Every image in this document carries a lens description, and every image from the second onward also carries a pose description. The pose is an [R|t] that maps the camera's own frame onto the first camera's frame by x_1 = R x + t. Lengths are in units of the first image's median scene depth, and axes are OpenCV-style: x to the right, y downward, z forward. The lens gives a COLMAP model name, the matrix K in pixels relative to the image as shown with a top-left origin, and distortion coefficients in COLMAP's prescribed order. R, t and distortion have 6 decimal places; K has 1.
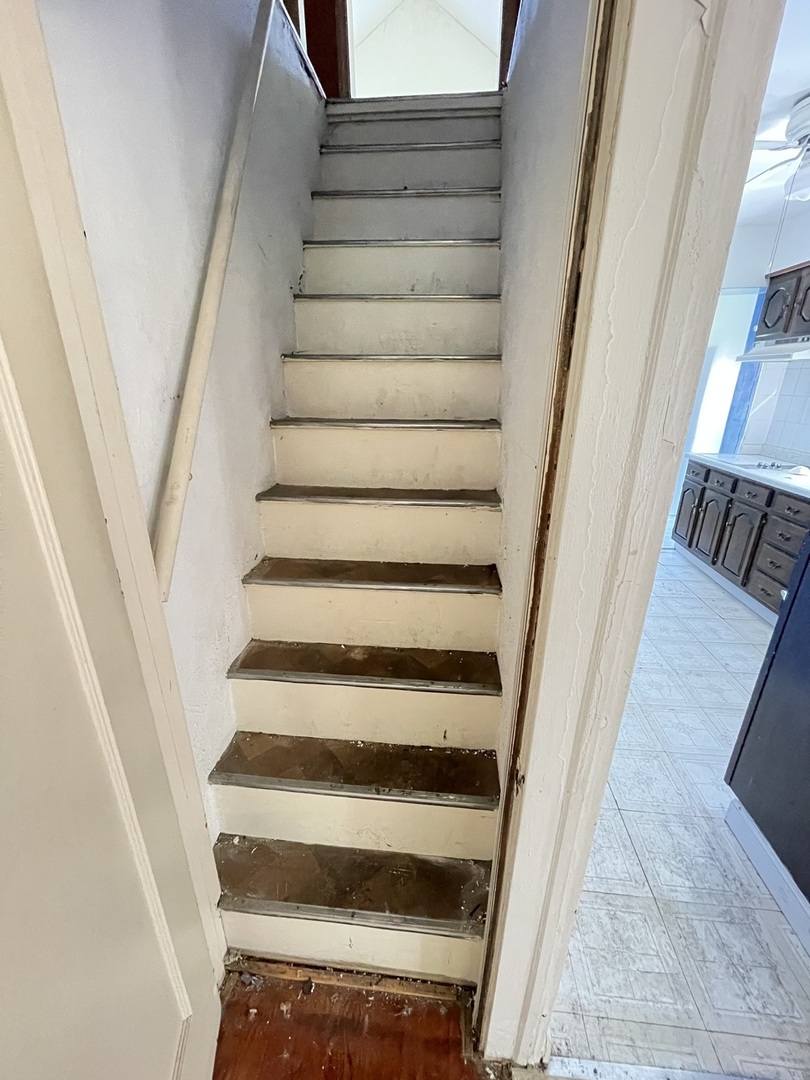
lens RADIAL K [[433.4, 0, 405.1], [0, 433.4, 538.5], [0, 0, 1]] dist [-0.004820, 0.000907]
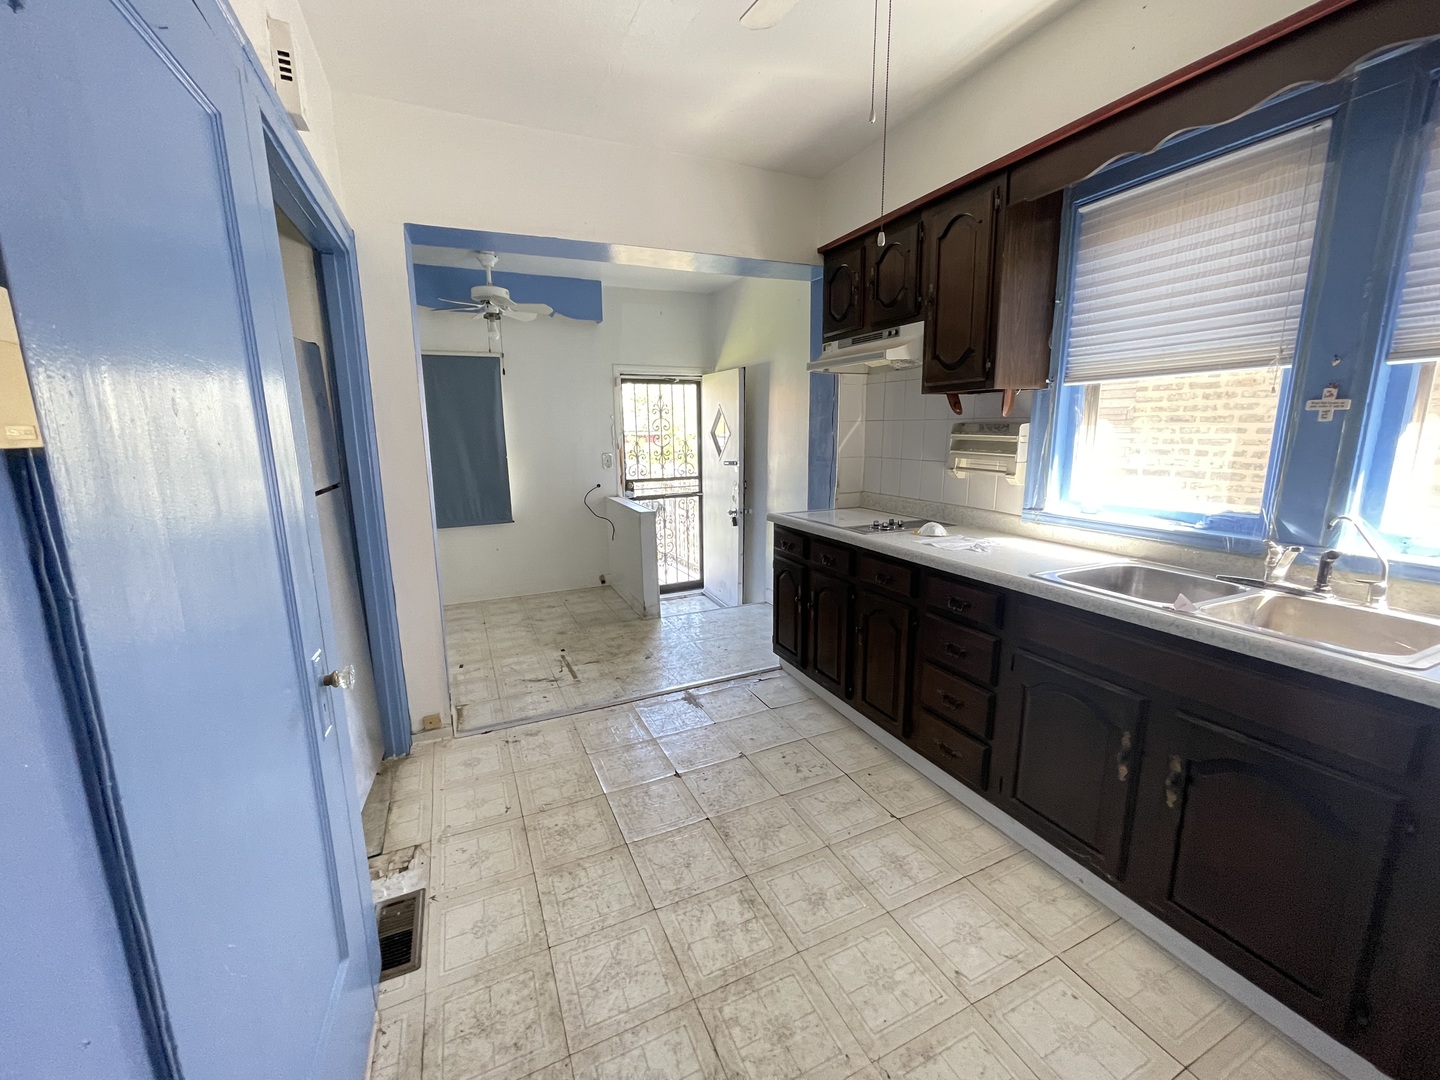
lens RADIAL K [[577.9, 0, 716.5], [0, 577.9, 538.2], [0, 0, 1]] dist [-0.004820, 0.000907]
pose [[0.868084, -0.106162, 0.484932, 0.220852], [0.185034, 0.975666, -0.117638, -0.097076], [-0.460643, 0.191849, 0.866604, 0.394278]]
